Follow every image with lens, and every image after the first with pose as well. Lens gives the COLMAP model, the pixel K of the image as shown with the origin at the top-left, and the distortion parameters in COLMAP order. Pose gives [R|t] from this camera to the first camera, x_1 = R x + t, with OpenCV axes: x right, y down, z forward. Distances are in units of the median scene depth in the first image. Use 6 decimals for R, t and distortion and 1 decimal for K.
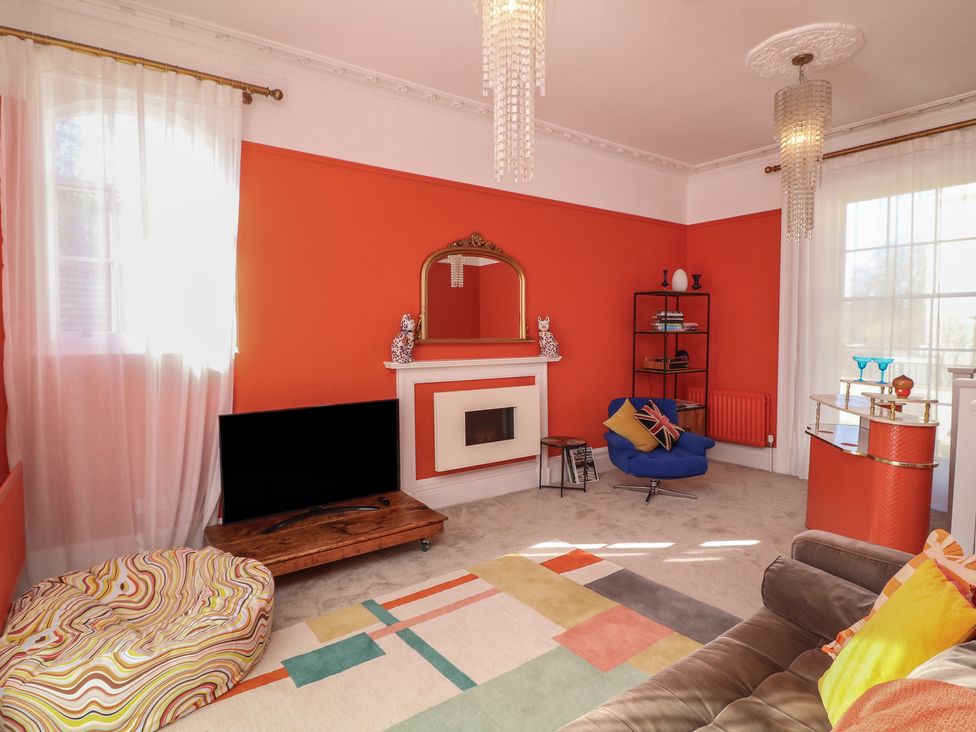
lens RADIAL K [[560.4, 0, 490.1], [0, 560.4, 364.5], [0, 0, 1]] dist [-0.001866, -0.001421]
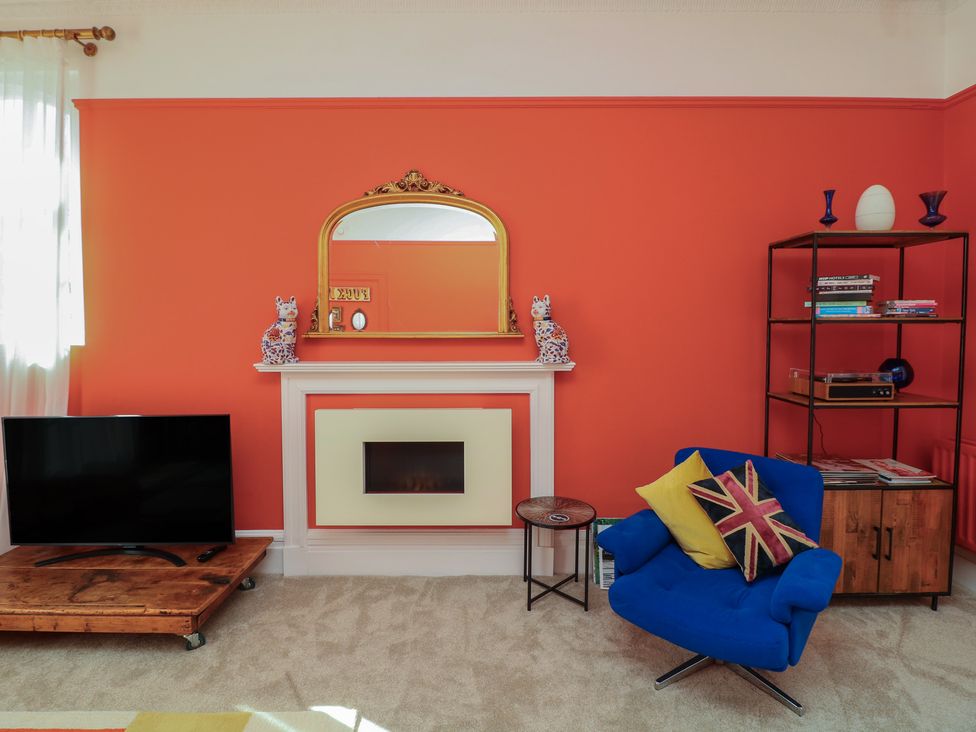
lens RADIAL K [[521.8, 0, 486.1], [0, 521.8, 358.2], [0, 0, 1]] dist [-0.007155, -0.008352]
pose [[0.803207, 0.032421, -0.594817, 0.388753], [-0.034074, 0.999384, 0.008462, -0.021673], [0.594725, 0.013471, 0.803816, 0.530881]]
